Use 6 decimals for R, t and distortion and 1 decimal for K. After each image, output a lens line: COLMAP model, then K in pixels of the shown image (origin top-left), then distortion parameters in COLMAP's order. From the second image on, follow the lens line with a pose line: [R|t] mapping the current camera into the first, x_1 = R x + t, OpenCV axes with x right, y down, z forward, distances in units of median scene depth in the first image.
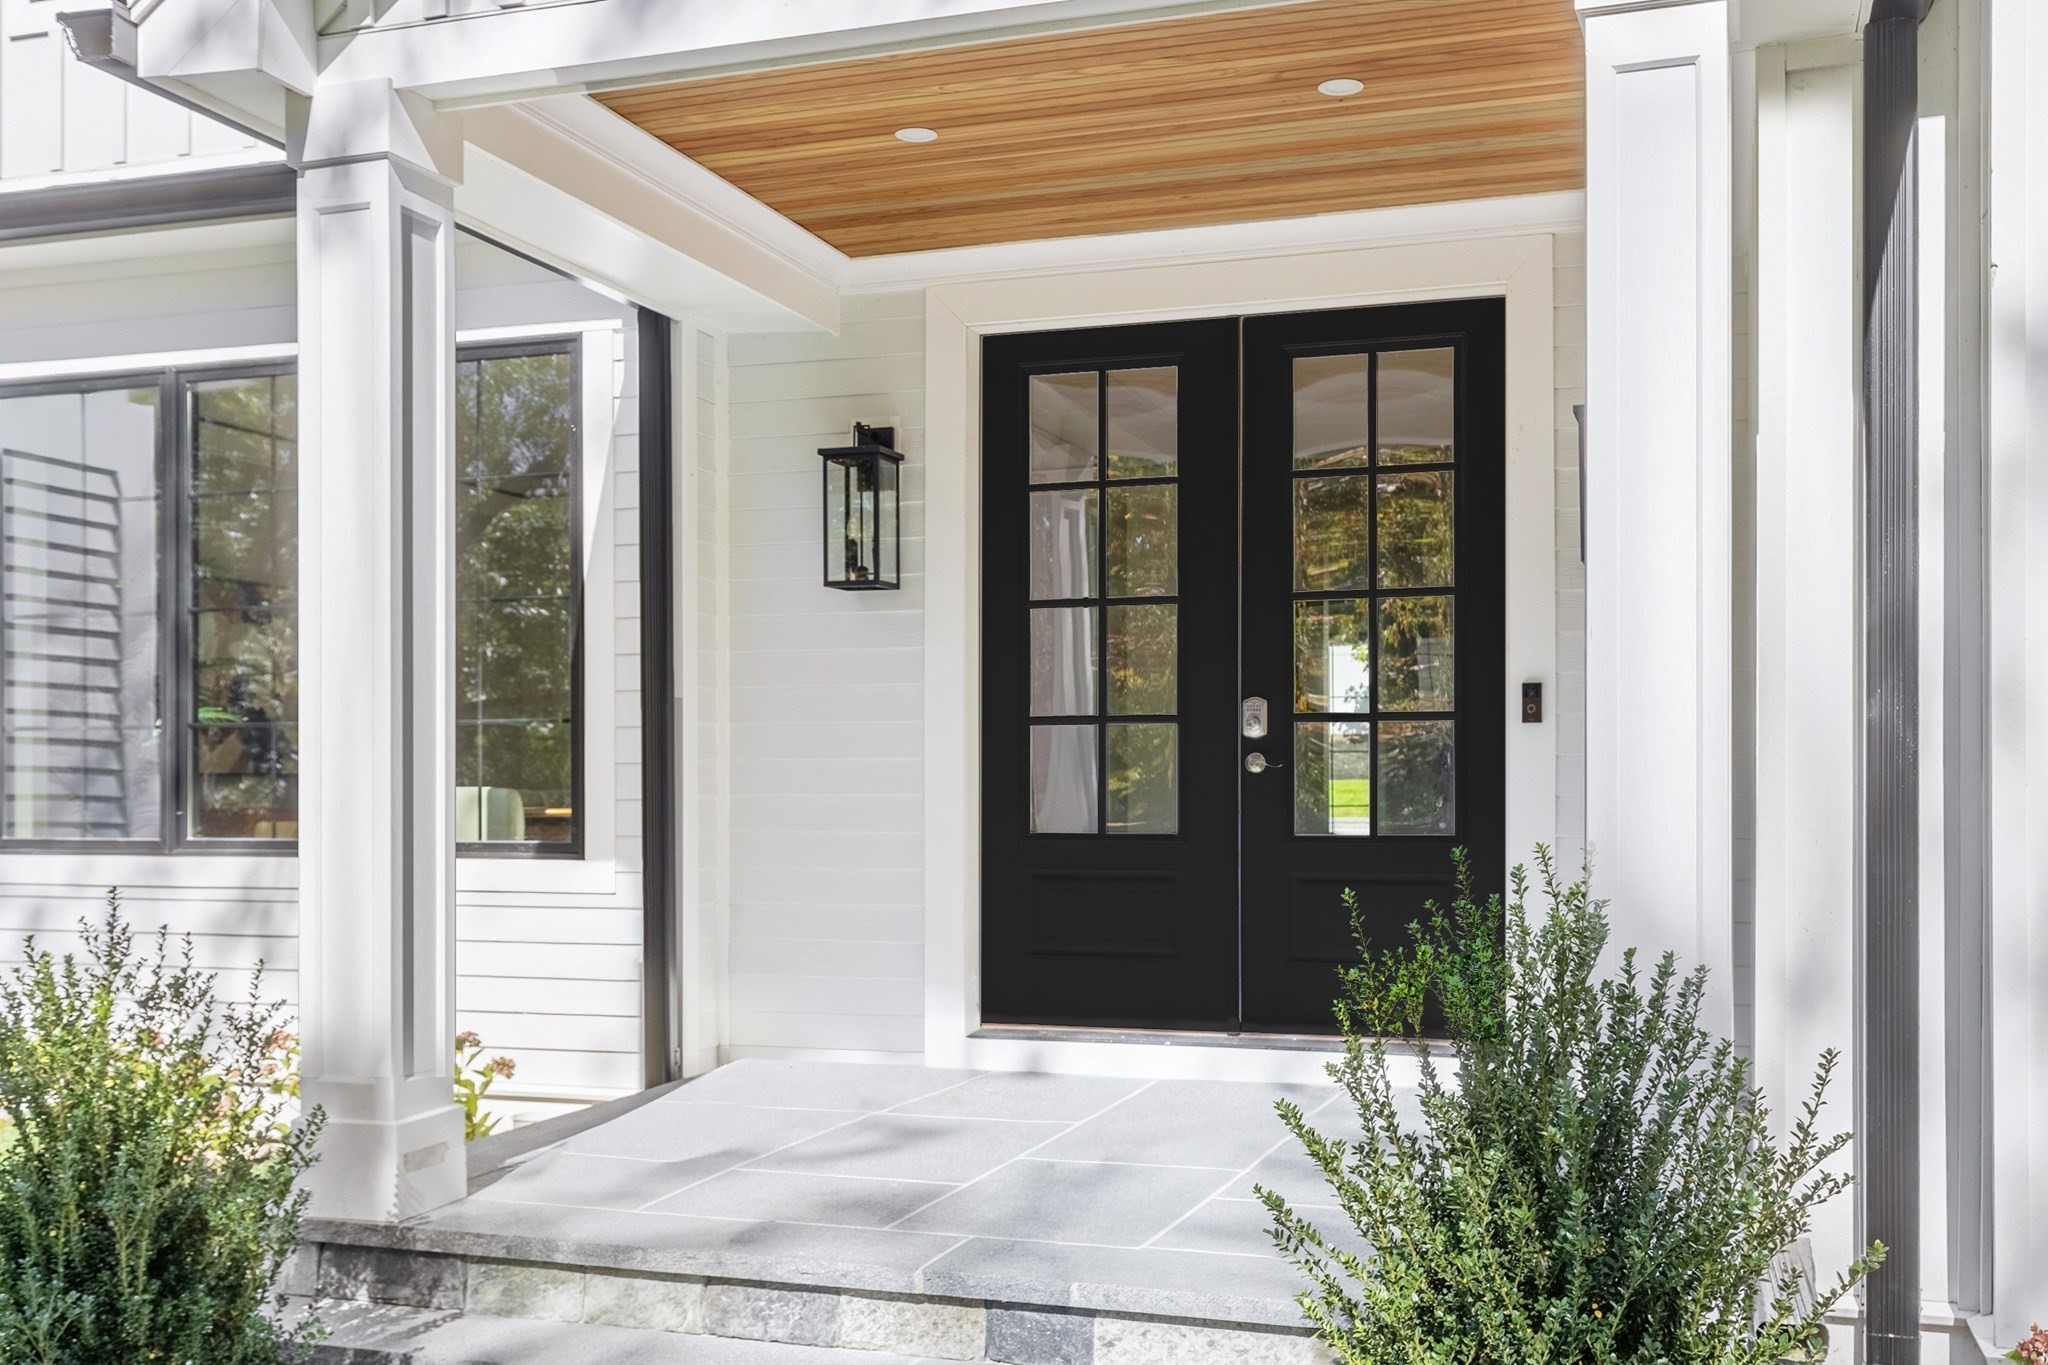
lens RADIAL K [[2038.5, 0, 1024.0], [0, 2038.5, 682.5], [0, 0, 1]] dist [0.010376, 0.007253]
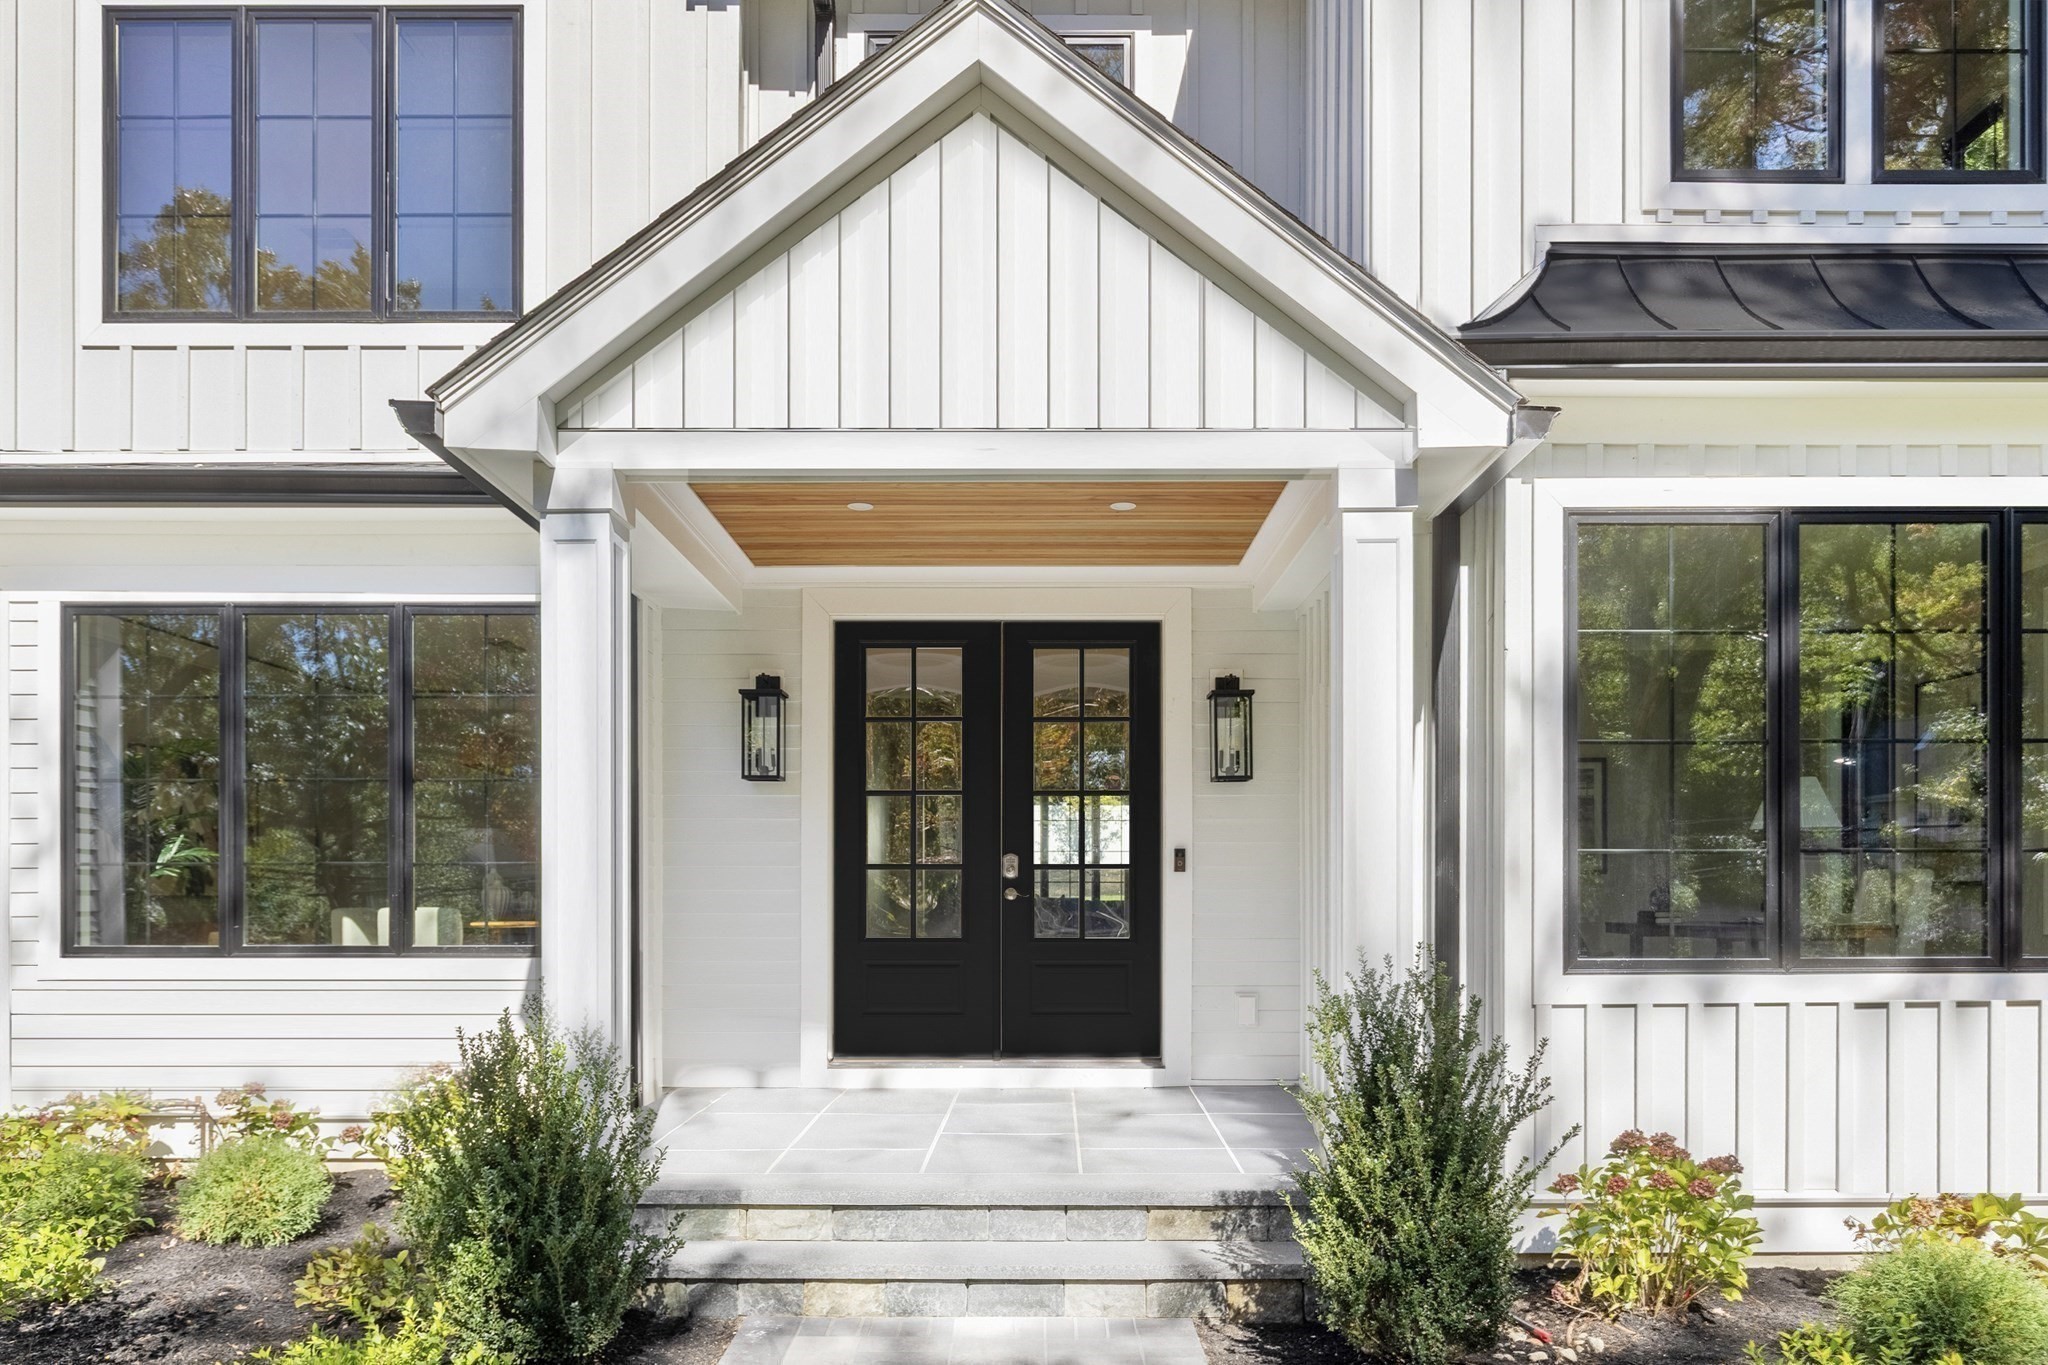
lens RADIAL K [[1458.3, 0, 1026.4], [0, 1458.3, 798.5], [0, 0, 1]] dist [-0.000258, -0.000505]
pose [[0.948178, 0.024364, 0.316803, -0.247362], [-0.018202, 0.999583, -0.022396, -0.011091], [-0.317217, 0.015469, 0.948227, -0.116002]]
